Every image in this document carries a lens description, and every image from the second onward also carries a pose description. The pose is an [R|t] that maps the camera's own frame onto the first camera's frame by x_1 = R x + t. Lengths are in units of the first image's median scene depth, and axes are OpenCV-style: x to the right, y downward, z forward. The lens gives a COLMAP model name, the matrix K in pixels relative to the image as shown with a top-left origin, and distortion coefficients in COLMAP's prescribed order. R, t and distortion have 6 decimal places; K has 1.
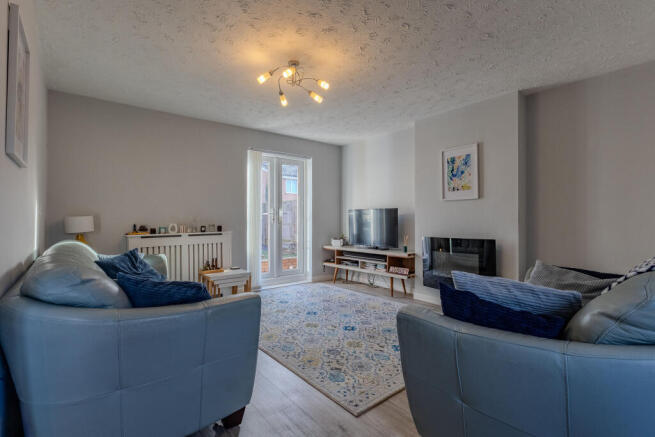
lens RADIAL K [[309.6, 0, 327.5], [0, 309.6, 218.5], [0, 0, 1]] dist [0.000312, 0.000179]
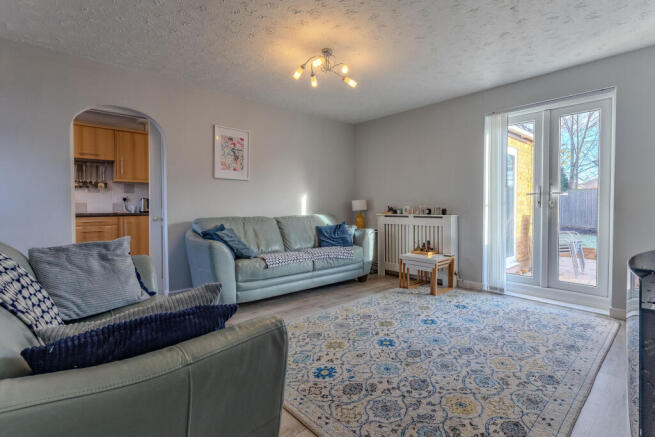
lens RADIAL K [[309.6, 0, 327.5], [0, 309.6, 218.5], [0, 0, 1]] dist [0.000312, 0.000179]
pose [[0.048540, 0.051596, -0.997488, 0.637650], [0.001499, 0.998660, 0.051730, 0.002996], [0.998820, -0.004007, 0.048397, 0.635886]]
